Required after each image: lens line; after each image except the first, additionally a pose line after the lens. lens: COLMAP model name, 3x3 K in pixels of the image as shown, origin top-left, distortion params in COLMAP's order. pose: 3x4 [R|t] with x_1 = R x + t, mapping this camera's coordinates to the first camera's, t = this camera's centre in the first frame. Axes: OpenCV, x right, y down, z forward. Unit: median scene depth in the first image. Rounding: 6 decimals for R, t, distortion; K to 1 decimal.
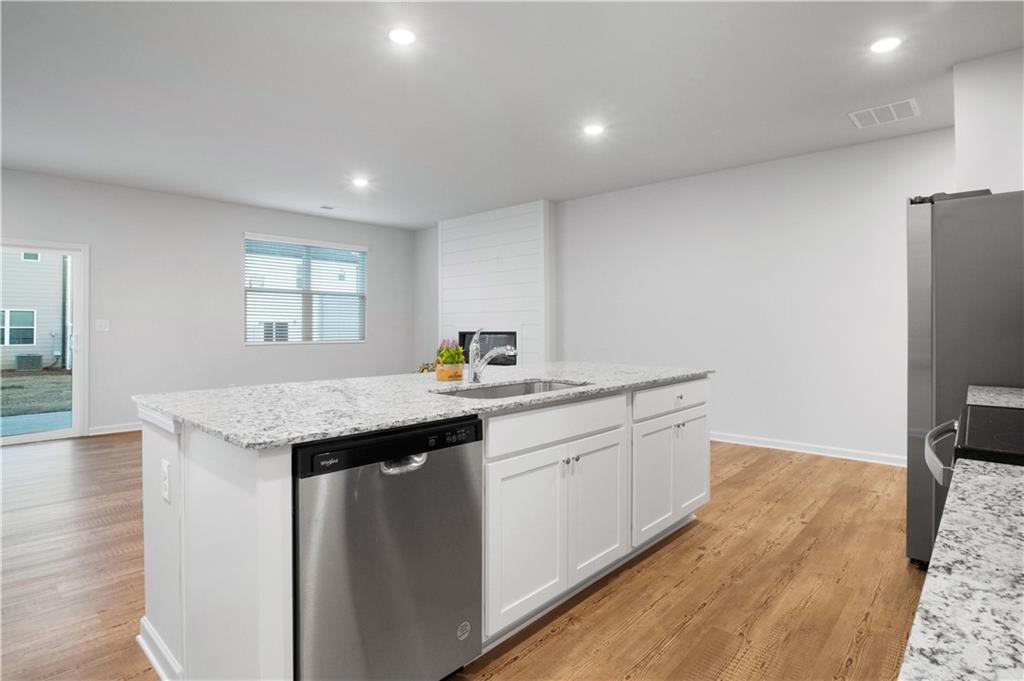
lens RADIAL K [[520.3, 0, 510.7], [0, 520.3, 327.8], [0, 0, 1]] dist [0.000854, -0.000724]
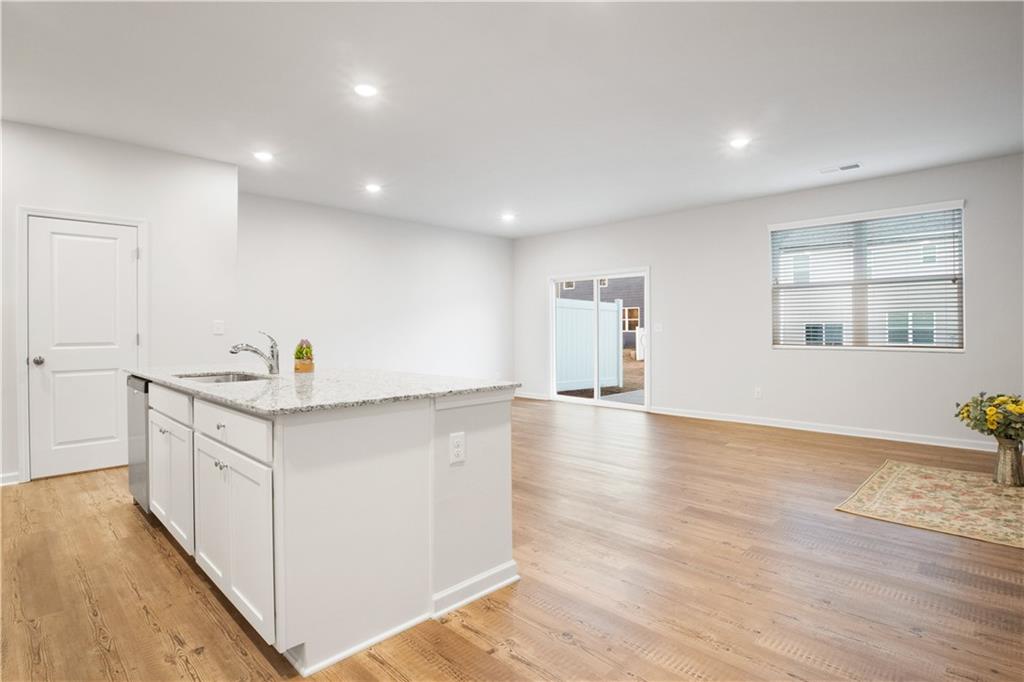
lens RADIAL K [[520.3, 0, 510.7], [0, 520.3, 328.3], [0, 0, 1]] dist [0.000854, -0.000724]
pose [[-0.043776, 0.002526, -0.999038, 0.359910], [0.001648, 0.999996, 0.002457, -0.003600], [0.999040, -0.001539, -0.043780, 0.498224]]
